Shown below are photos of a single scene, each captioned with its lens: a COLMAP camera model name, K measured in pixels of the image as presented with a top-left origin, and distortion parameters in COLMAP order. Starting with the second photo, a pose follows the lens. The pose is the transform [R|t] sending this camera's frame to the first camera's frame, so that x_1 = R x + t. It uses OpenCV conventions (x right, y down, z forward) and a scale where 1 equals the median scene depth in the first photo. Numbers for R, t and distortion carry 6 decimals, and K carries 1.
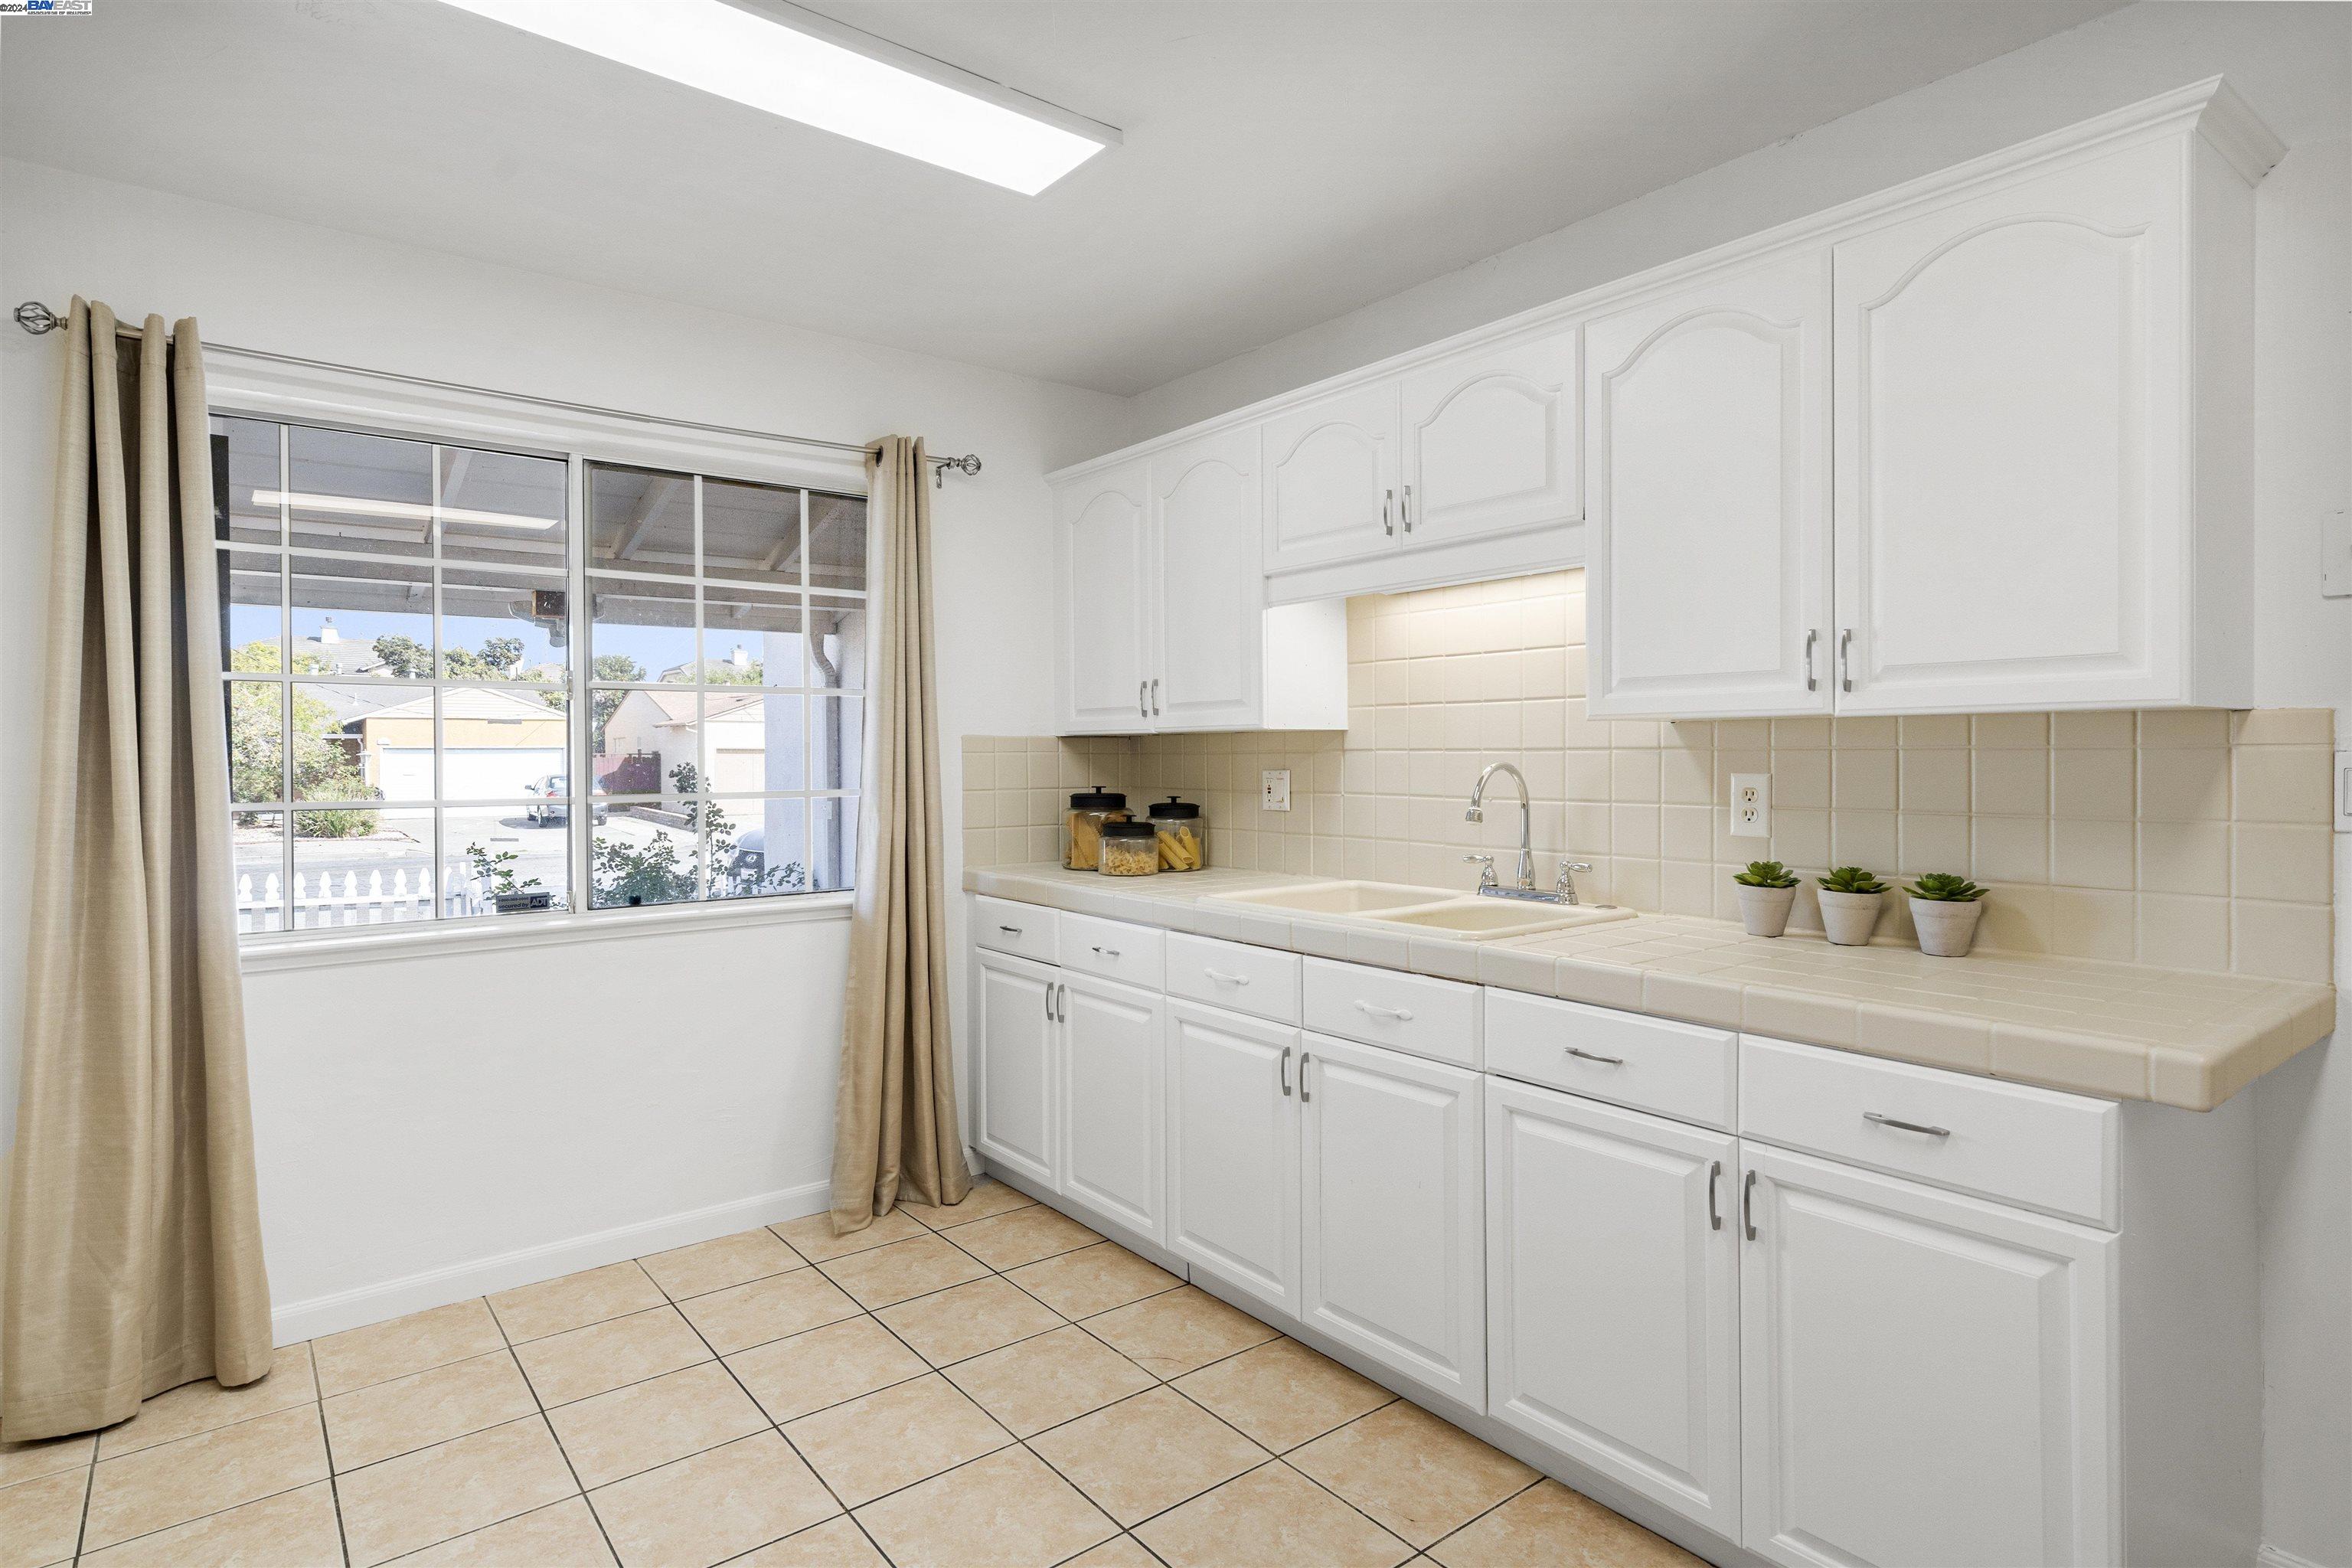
lens RADIAL K [[1240.6, 0, 1178.1], [0, 1240.6, 767.3], [0, 0, 1]] dist [0.000359, 0.000591]
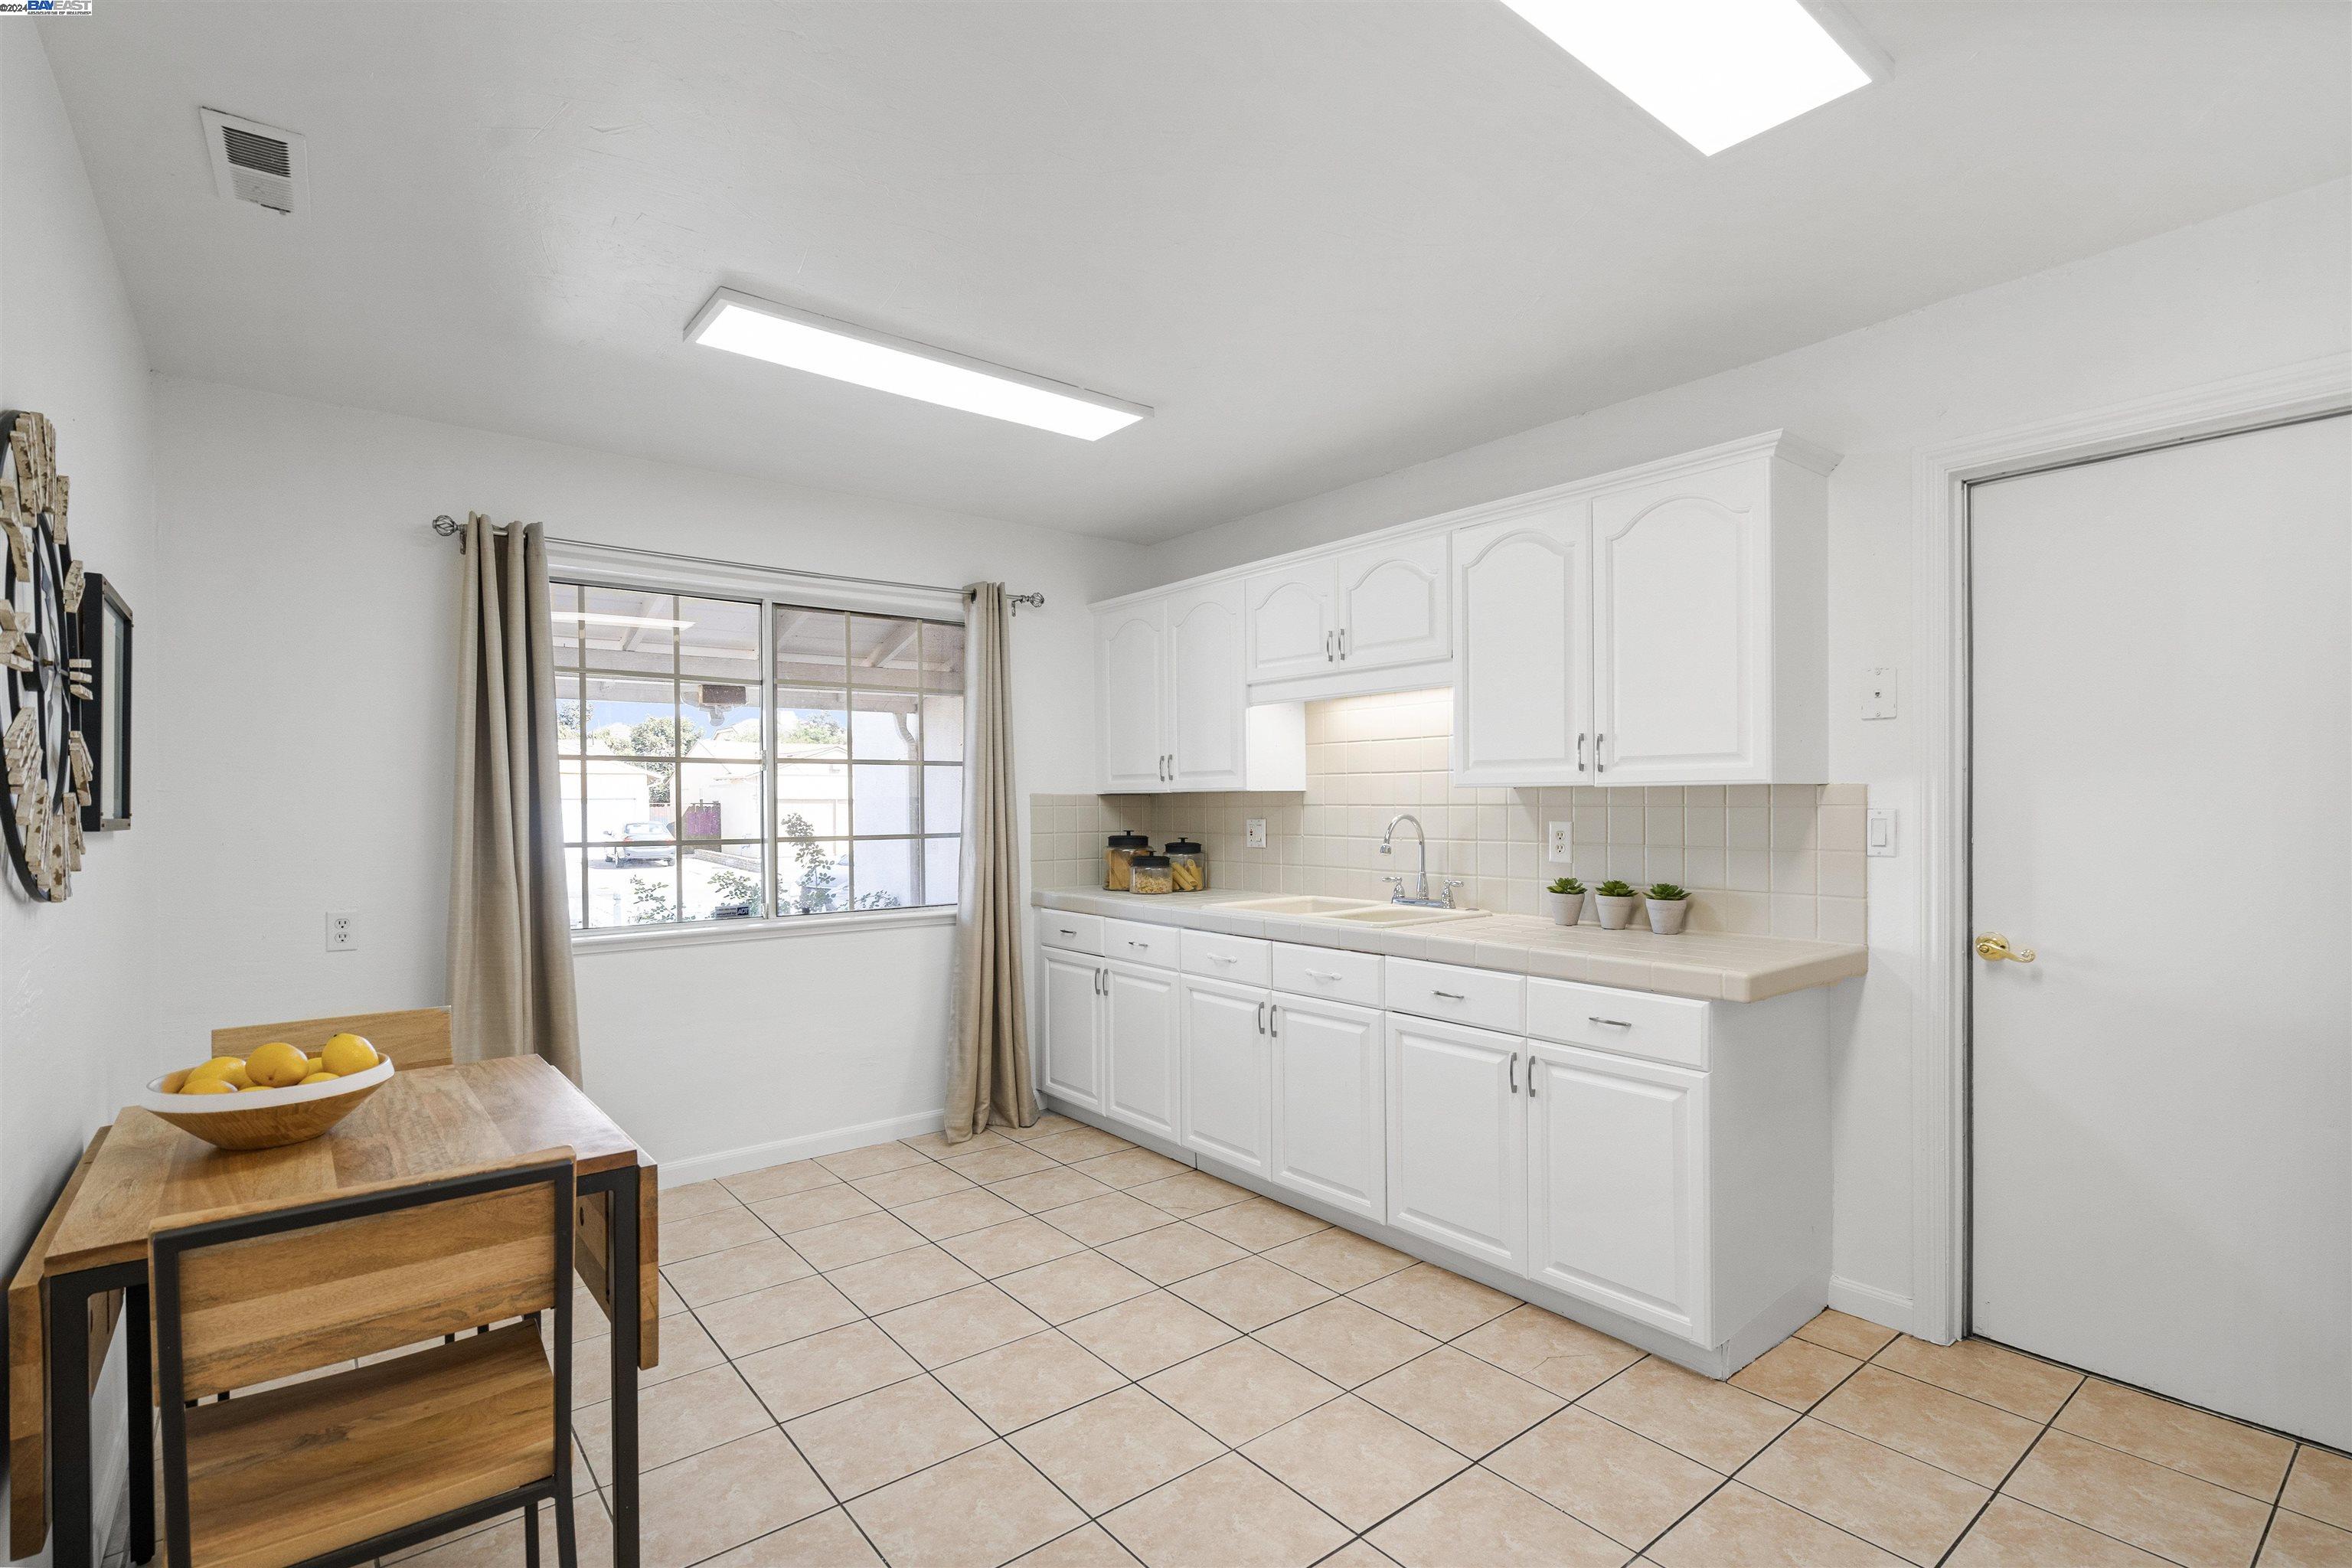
lens RADIAL K [[1117.2, 0, 1189.8], [0, 1117.2, 814.3], [0, 0, 1]] dist [-0.013103, 0.000399]
pose [[0.999888, -0.001269, 0.014924, -0.018218], [0.001262, 0.999999, 0.000458, -0.004371], [-0.014924, -0.000439, 0.999889, -0.320511]]
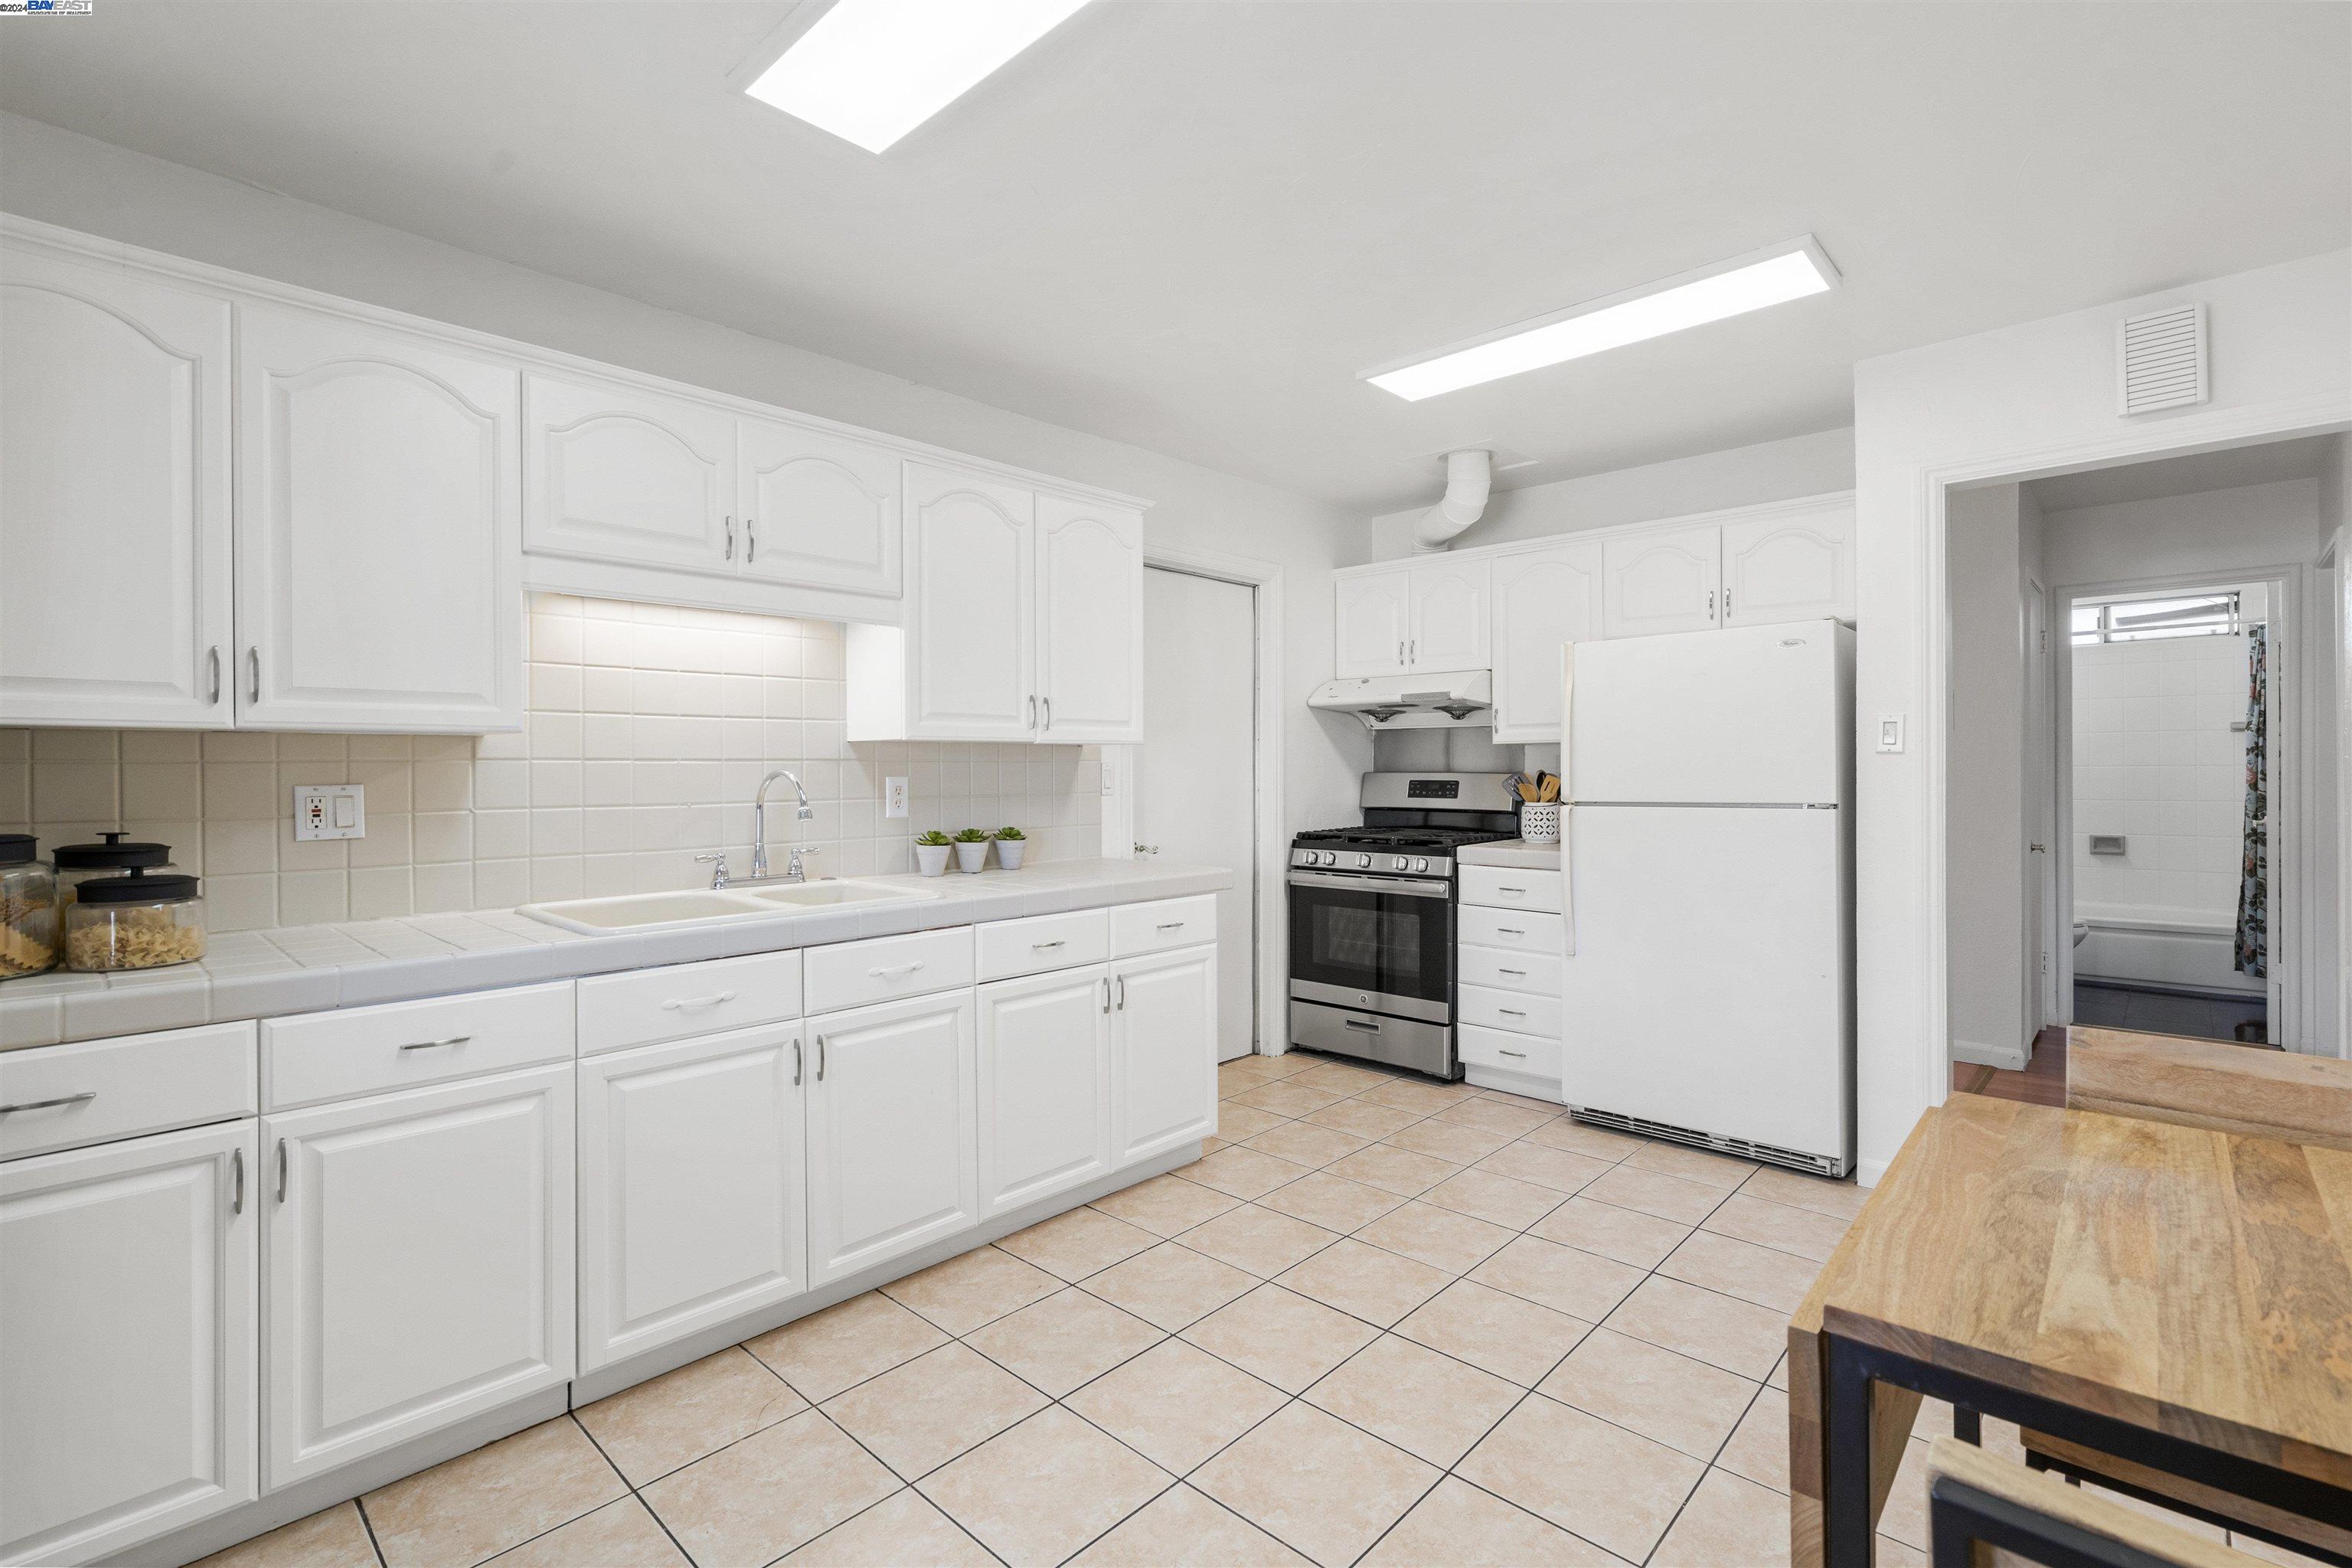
lens RADIAL K [[1067.8, 0, 1193.0], [0, 1067.8, 762.9], [0, 0, 1]] dist [-0.001203, 0.000080]
pose [[-0.160965, 0.005641, 0.986944, -0.758772], [0.014622, 0.999888, -0.003331, -0.001811], [-0.986852, 0.013895, -0.161029, 0.710780]]
